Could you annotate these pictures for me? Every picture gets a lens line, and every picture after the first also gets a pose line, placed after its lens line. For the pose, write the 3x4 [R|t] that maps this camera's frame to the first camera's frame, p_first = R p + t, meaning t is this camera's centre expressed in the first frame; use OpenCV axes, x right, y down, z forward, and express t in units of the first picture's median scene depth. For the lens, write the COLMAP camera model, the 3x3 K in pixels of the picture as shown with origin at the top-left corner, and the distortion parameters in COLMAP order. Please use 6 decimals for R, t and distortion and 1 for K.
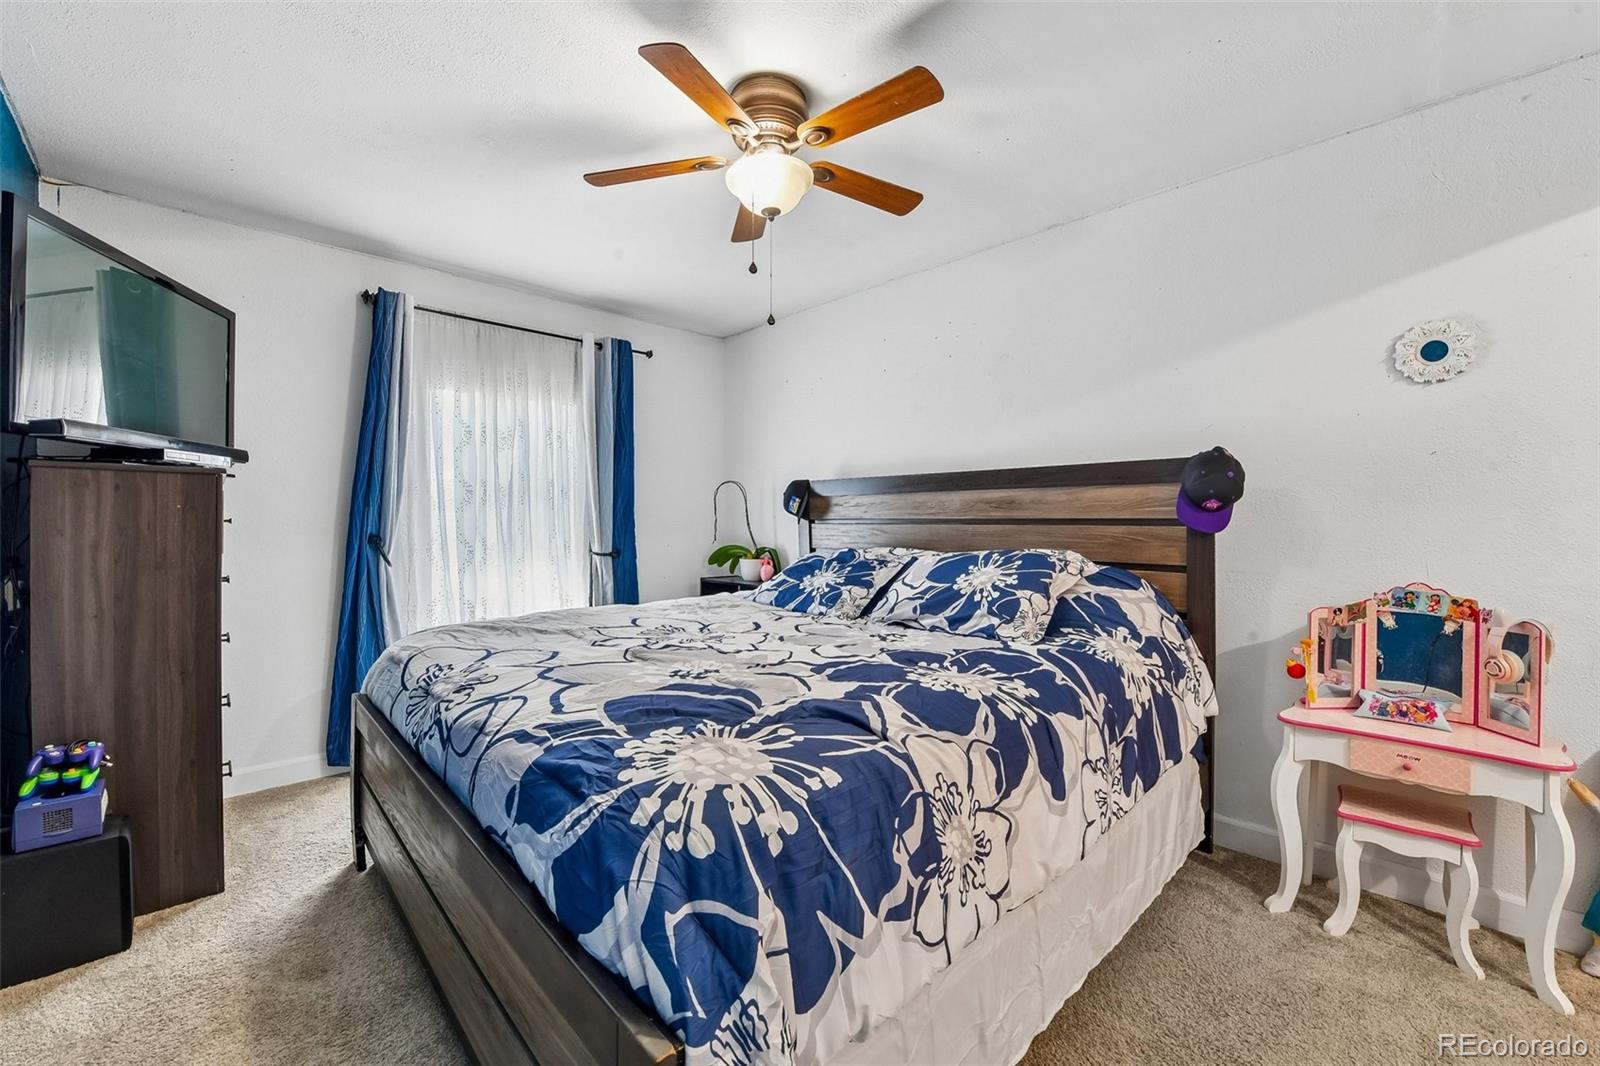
lens RADIAL K [[638.1, 0, 808.7], [0, 638.1, 529.1], [0, 0, 1]] dist [-0.014095, -0.003600]
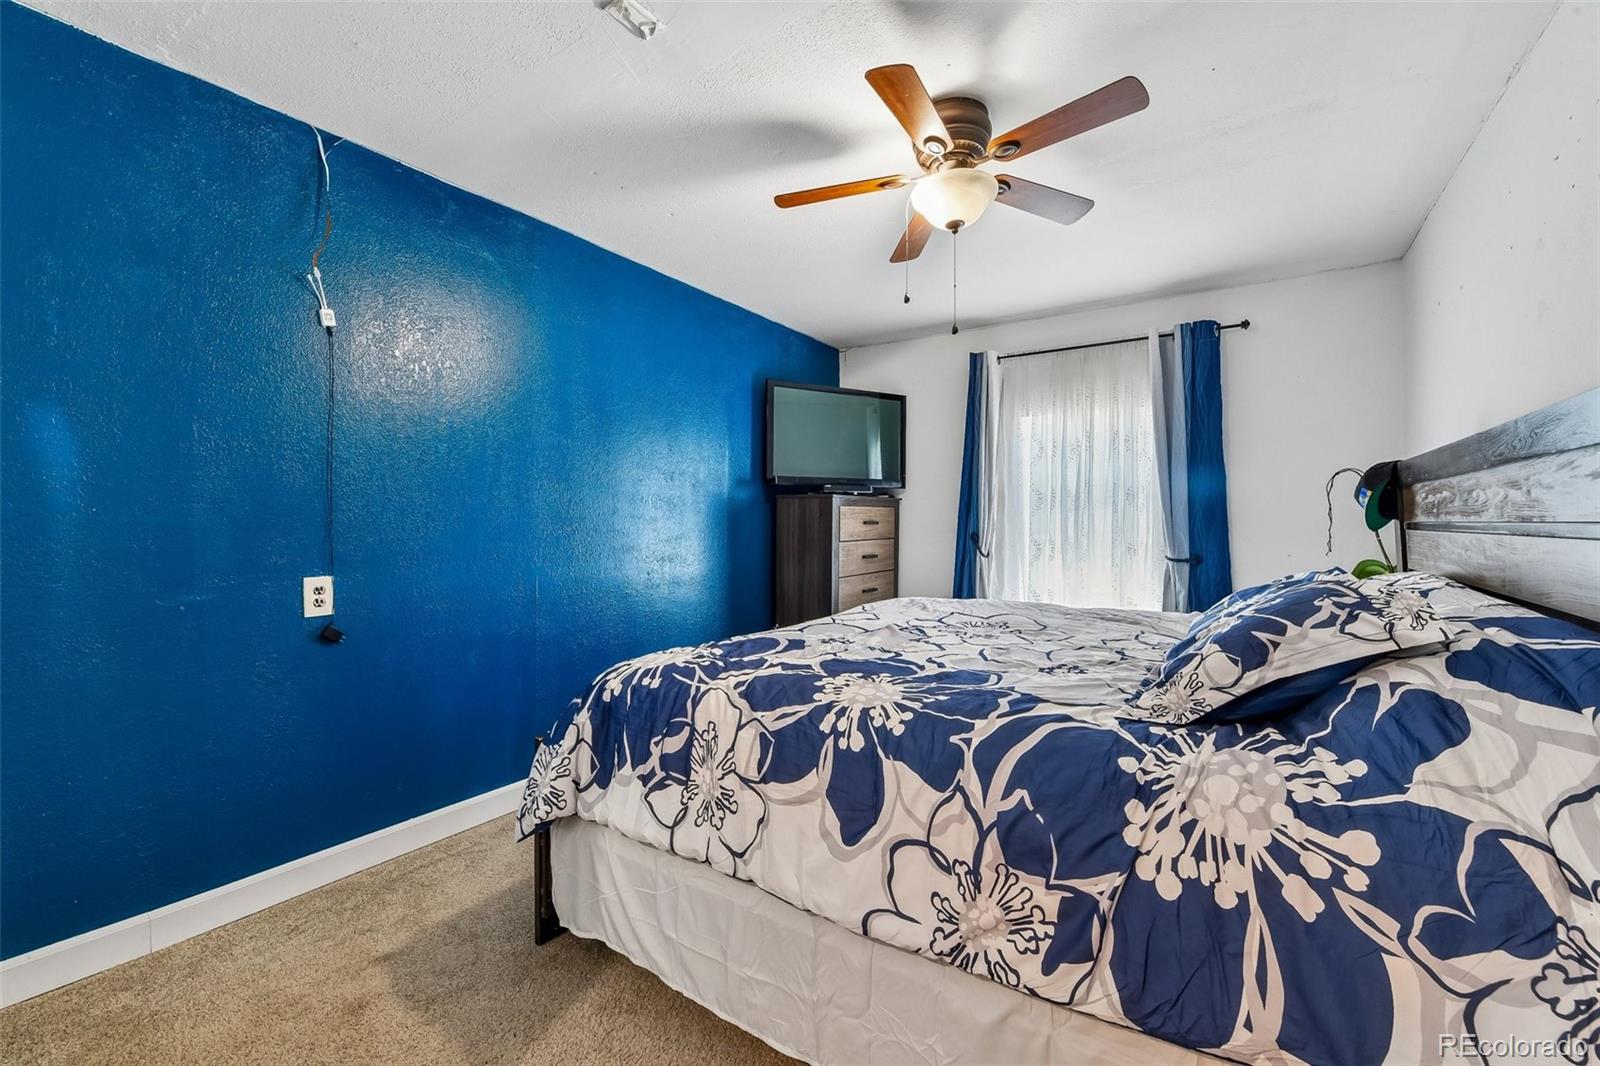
lens RADIAL K [[638.1, 0, 808.7], [0, 638.1, 529.1], [0, 0, 1]] dist [-0.014095, -0.003600]
pose [[0.213900, 0.010549, -0.976799, 0.883497], [-0.015117, 0.999858, 0.007488, -0.008542], [0.976739, 0.013165, 0.214029, 0.541452]]
